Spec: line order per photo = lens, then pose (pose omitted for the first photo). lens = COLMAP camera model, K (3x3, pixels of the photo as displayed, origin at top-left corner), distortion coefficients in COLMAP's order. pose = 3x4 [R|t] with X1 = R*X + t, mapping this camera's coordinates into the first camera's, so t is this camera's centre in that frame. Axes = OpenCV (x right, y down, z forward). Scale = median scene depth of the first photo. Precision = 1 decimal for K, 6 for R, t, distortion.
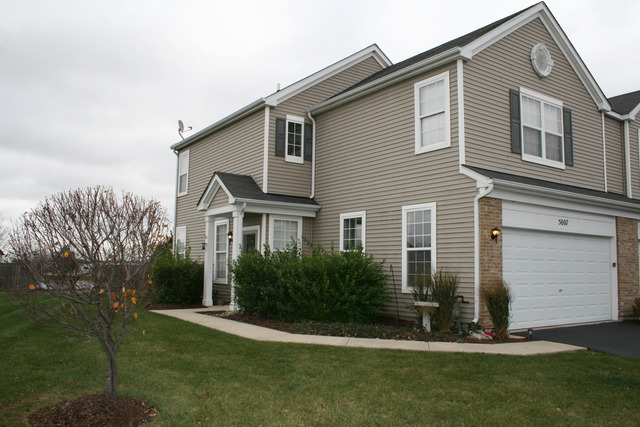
lens RADIAL K [[542.1, 0, 320.0], [0, 542.1, 213.5], [0, 0, 1]] dist [-0.121890, 0.000358]
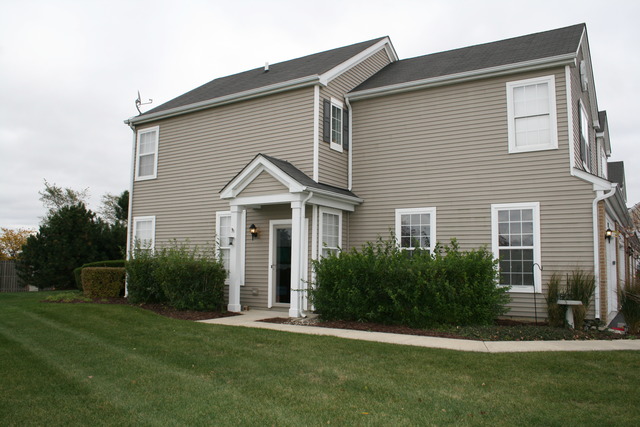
lens RADIAL K [[517.0, 0, 320.0], [0, 517.0, 213.5], [0, 0, 1]] dist [-0.111818, 0.004292]
pose [[0.923518, 0.035104, 0.381946, -0.436118], [-0.038129, 0.999273, 0.000352, 0.013340], [-0.381656, -0.014889, 0.924185, 0.225525]]
